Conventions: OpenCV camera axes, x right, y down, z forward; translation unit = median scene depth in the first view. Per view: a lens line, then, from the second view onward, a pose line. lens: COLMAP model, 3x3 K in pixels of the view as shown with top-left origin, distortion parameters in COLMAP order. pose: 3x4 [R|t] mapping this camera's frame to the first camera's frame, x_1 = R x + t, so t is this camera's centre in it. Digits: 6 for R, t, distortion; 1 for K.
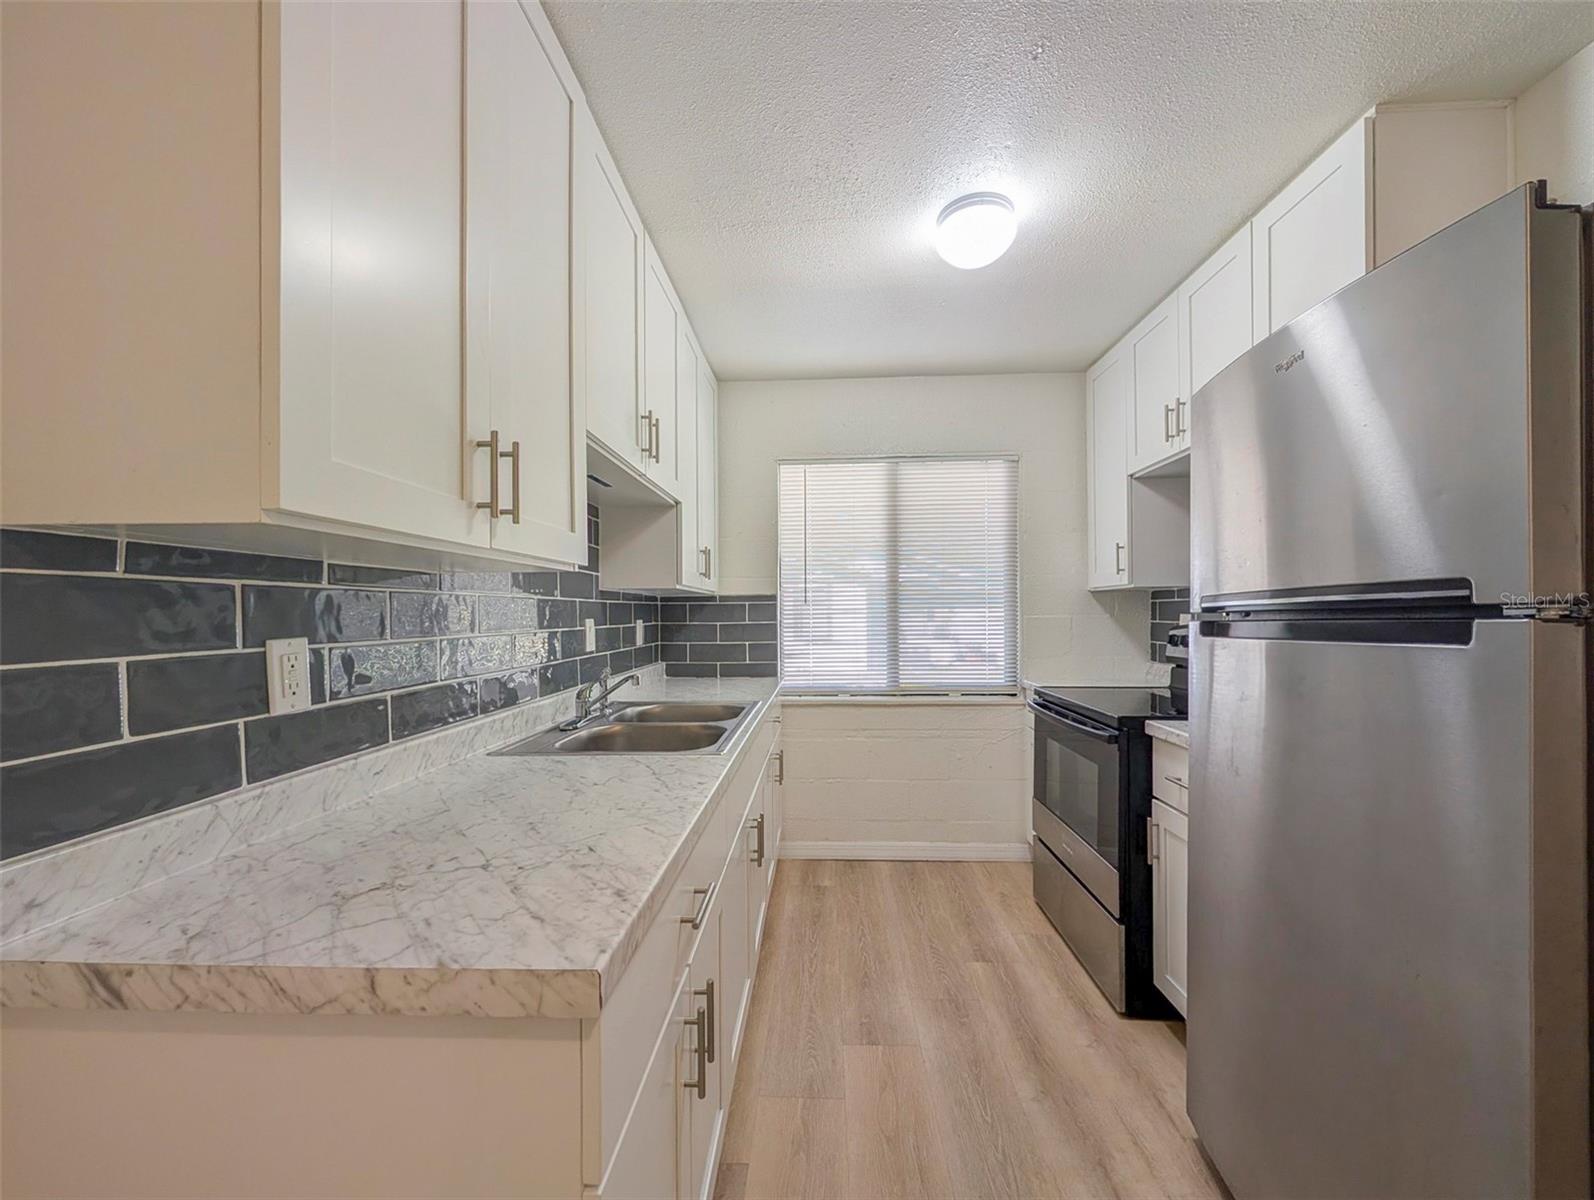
lens RADIAL K [[627.7, 0, 802.2], [0, 627.7, 613.1], [0, 0, 1]] dist [-0.001870, 0.000468]
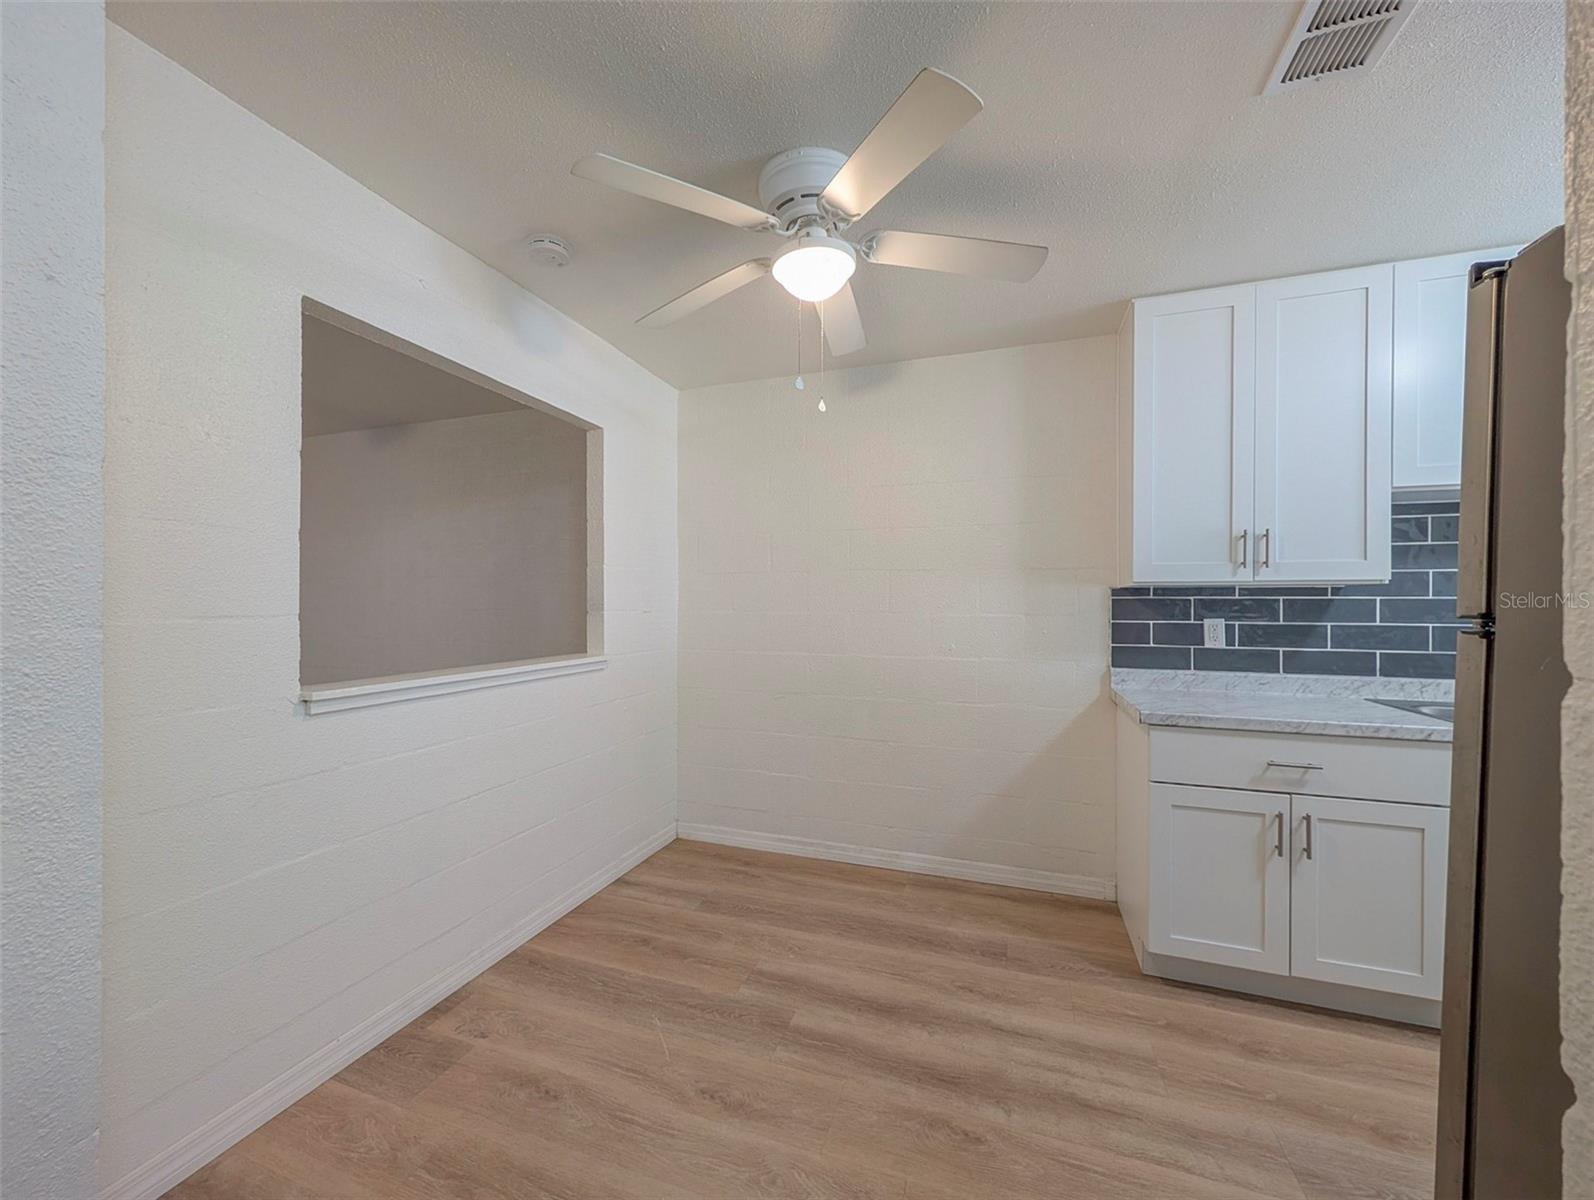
lens RADIAL K [[627.7, 0, 776.1], [0, 627.7, 604.6], [0, 0, 1]] dist [-0.001870, 0.000468]
pose [[-0.320590, 0.013078, -0.947128, 2.232442], [-0.004080, 0.999876, 0.015188, -0.050244], [0.947209, 0.008733, -0.320497, 0.124651]]
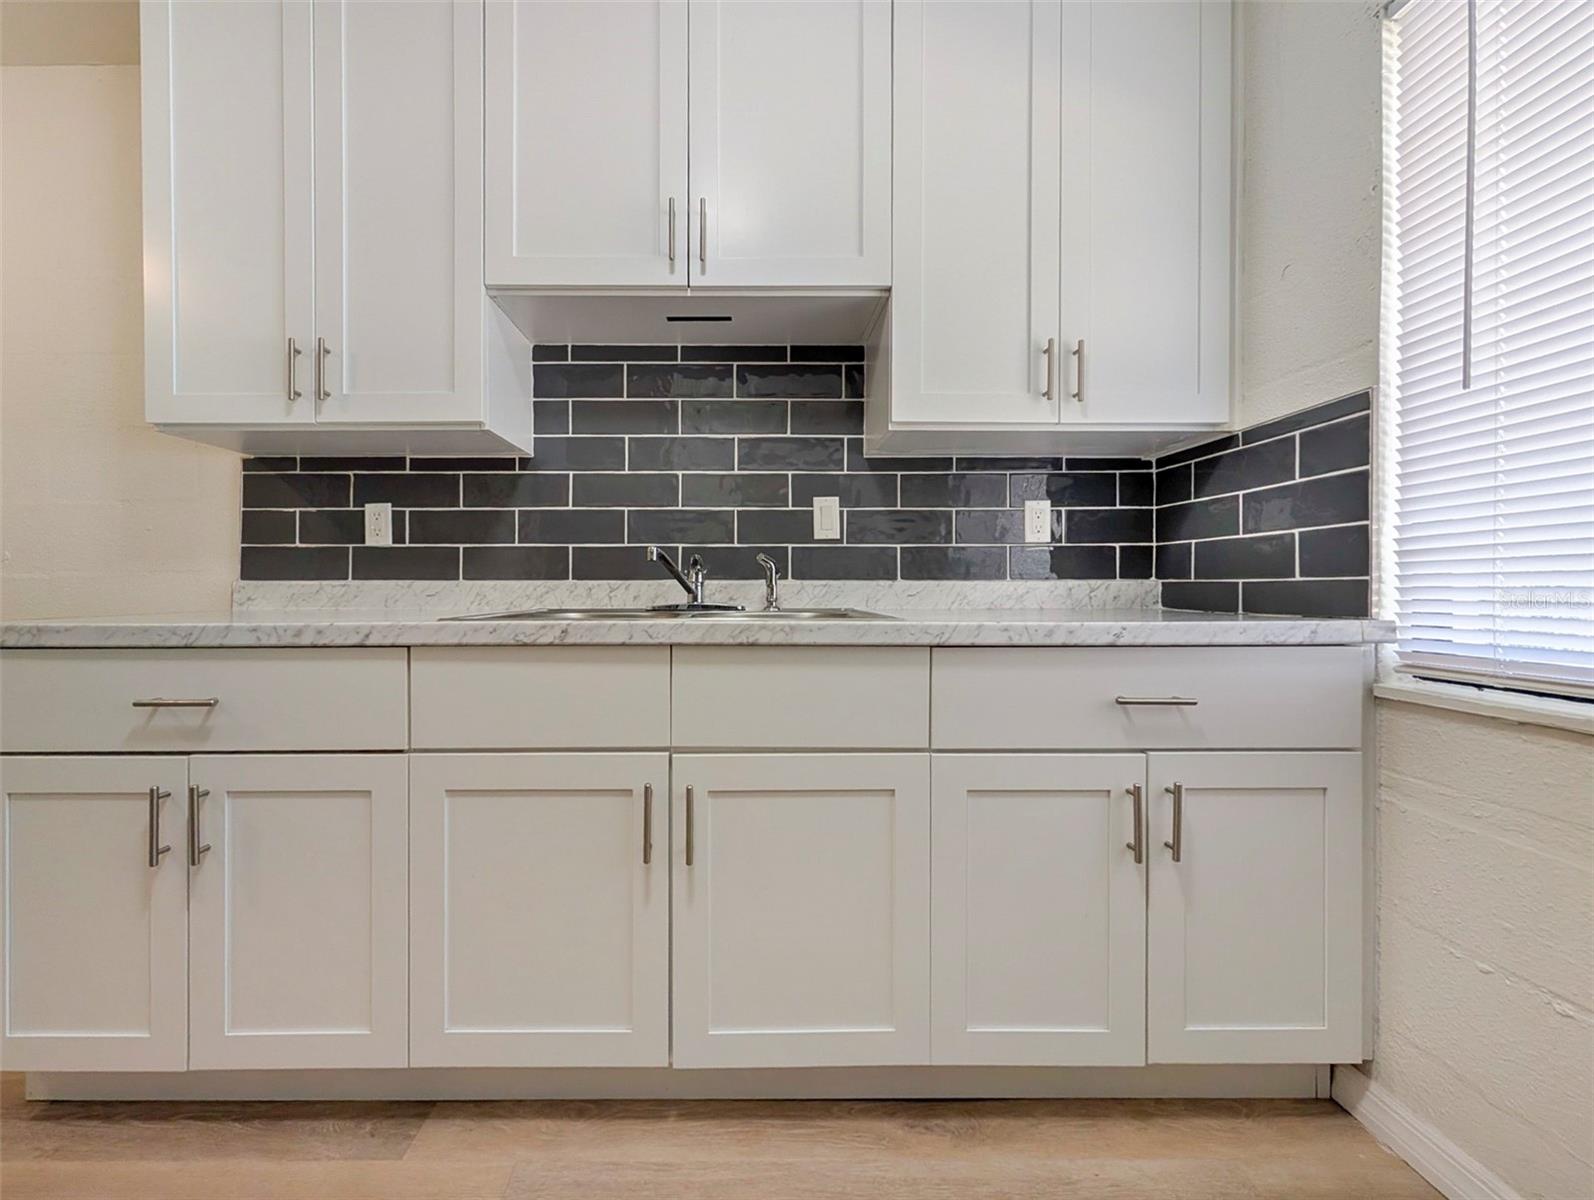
lens RADIAL K [[627.7, 0, 789.1], [0, 627.7, 591.2], [0, 0, 1]] dist [-0.001870, 0.000468]
pose [[0.035358, 0.011533, -0.999308, 0.988522], [-0.003005, 0.999930, 0.011433, 0.266623], [0.999370, 0.002599, 0.035391, 2.121093]]
